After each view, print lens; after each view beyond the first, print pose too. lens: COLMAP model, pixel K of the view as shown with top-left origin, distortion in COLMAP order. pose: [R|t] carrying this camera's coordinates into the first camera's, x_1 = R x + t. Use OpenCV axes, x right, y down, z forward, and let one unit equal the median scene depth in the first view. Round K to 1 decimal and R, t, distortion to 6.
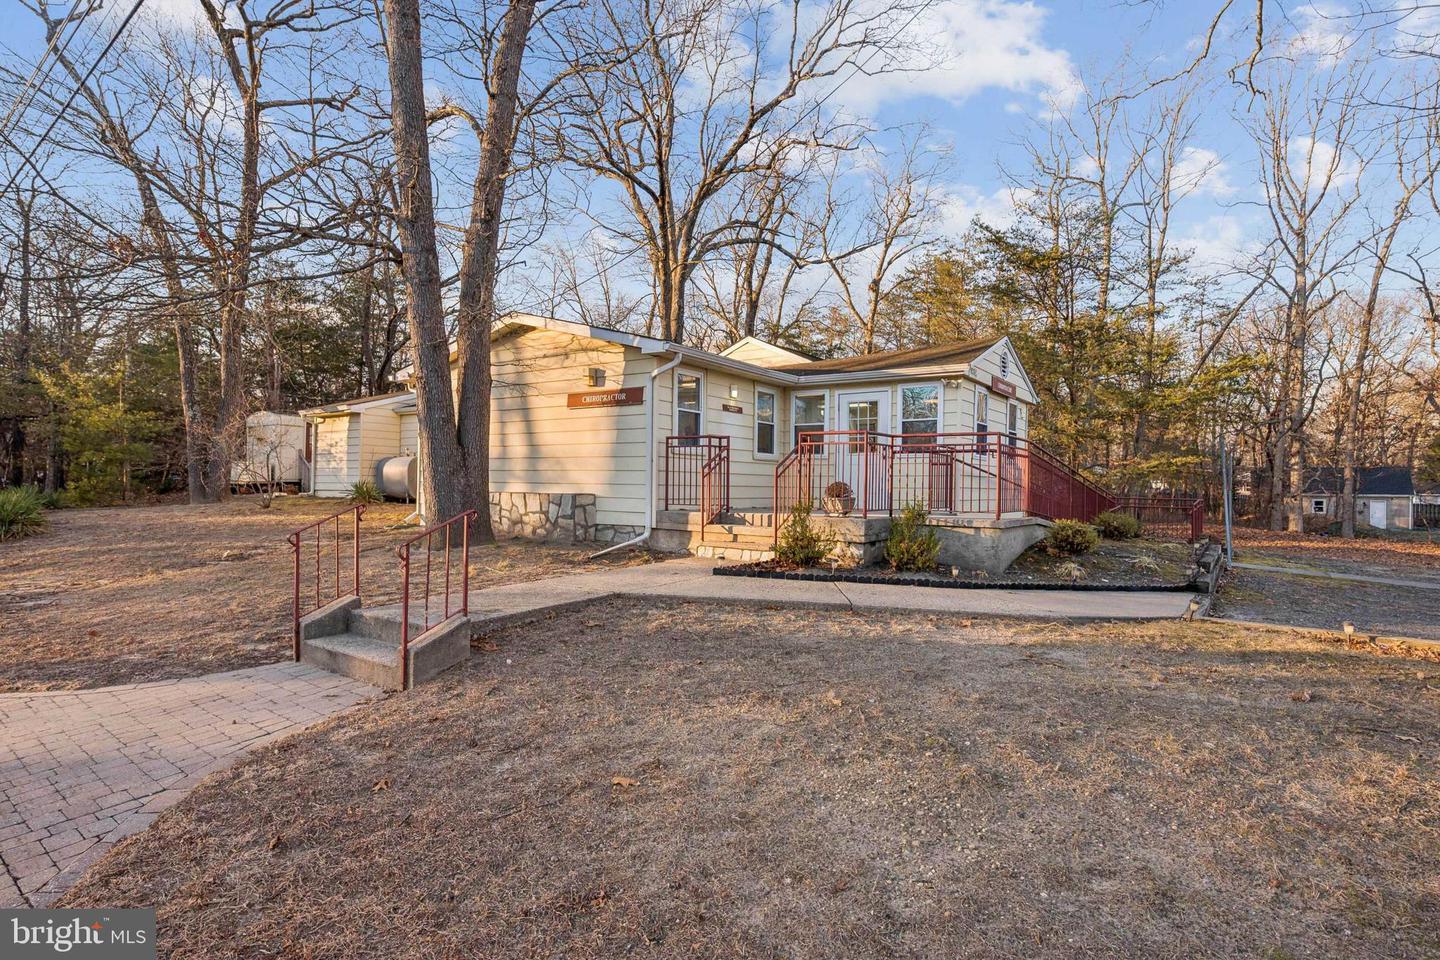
lens RADIAL K [[738.6, 0, 720.0], [0, 738.6, 480.0], [0, 0, 1]] dist [-0.013450, -0.000164]
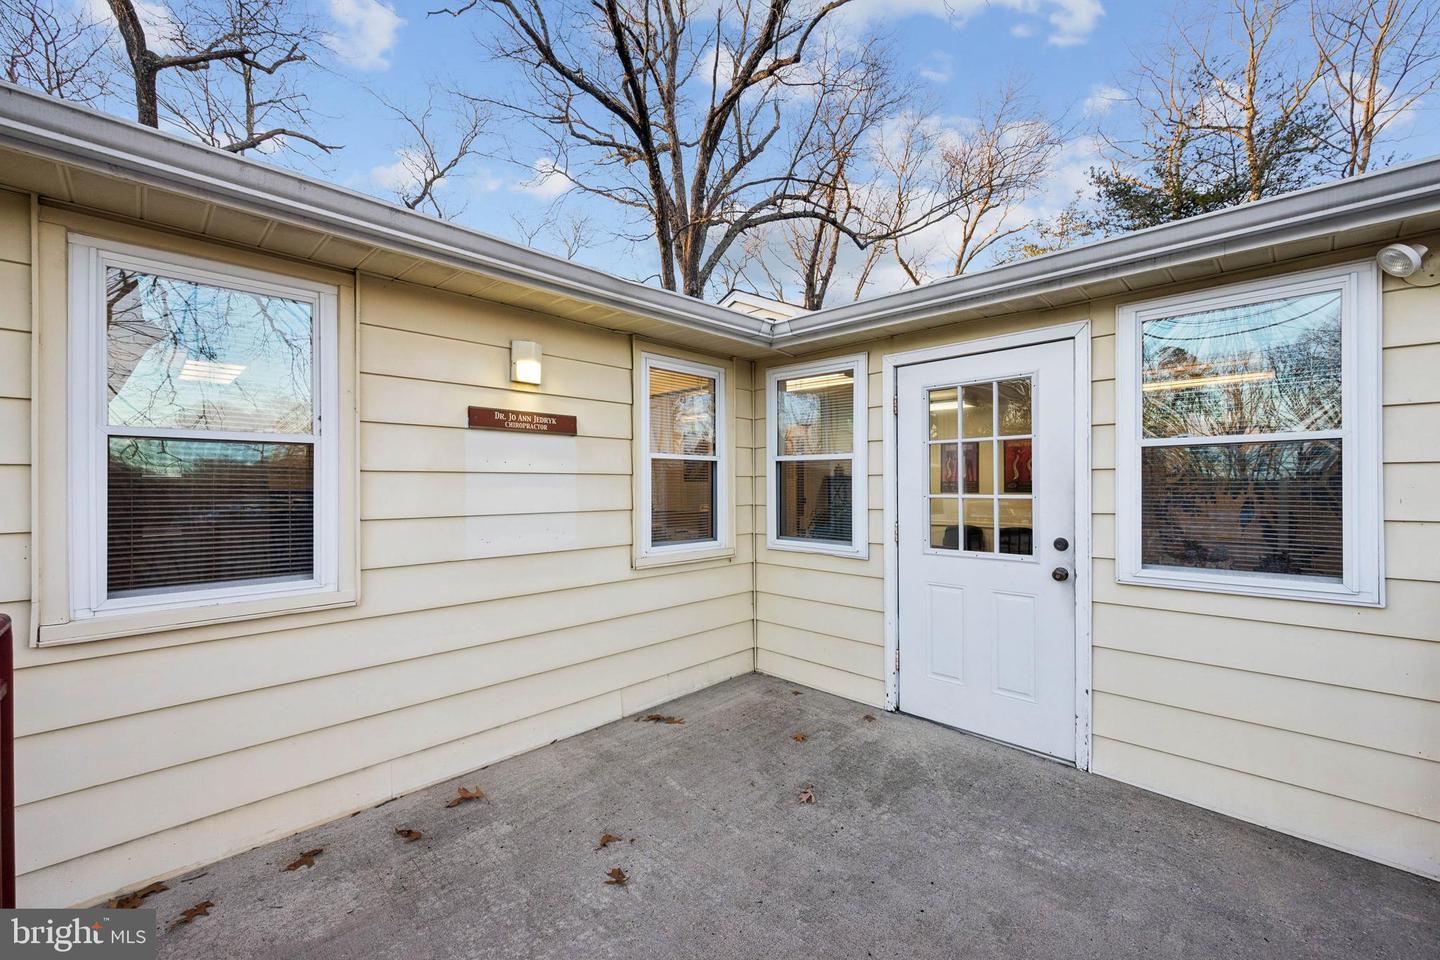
lens RADIAL K [[588.0, 0, 720.0], [0, 588.0, 480.0], [0, 0, 1]] dist [0.000608, 0.000013]
pose [[0.986278, -0.016403, -0.164276, 0.122872], [0.015953, 0.999864, -0.004062, -0.063896], [0.164321, 0.001385, 0.986406, 0.708955]]
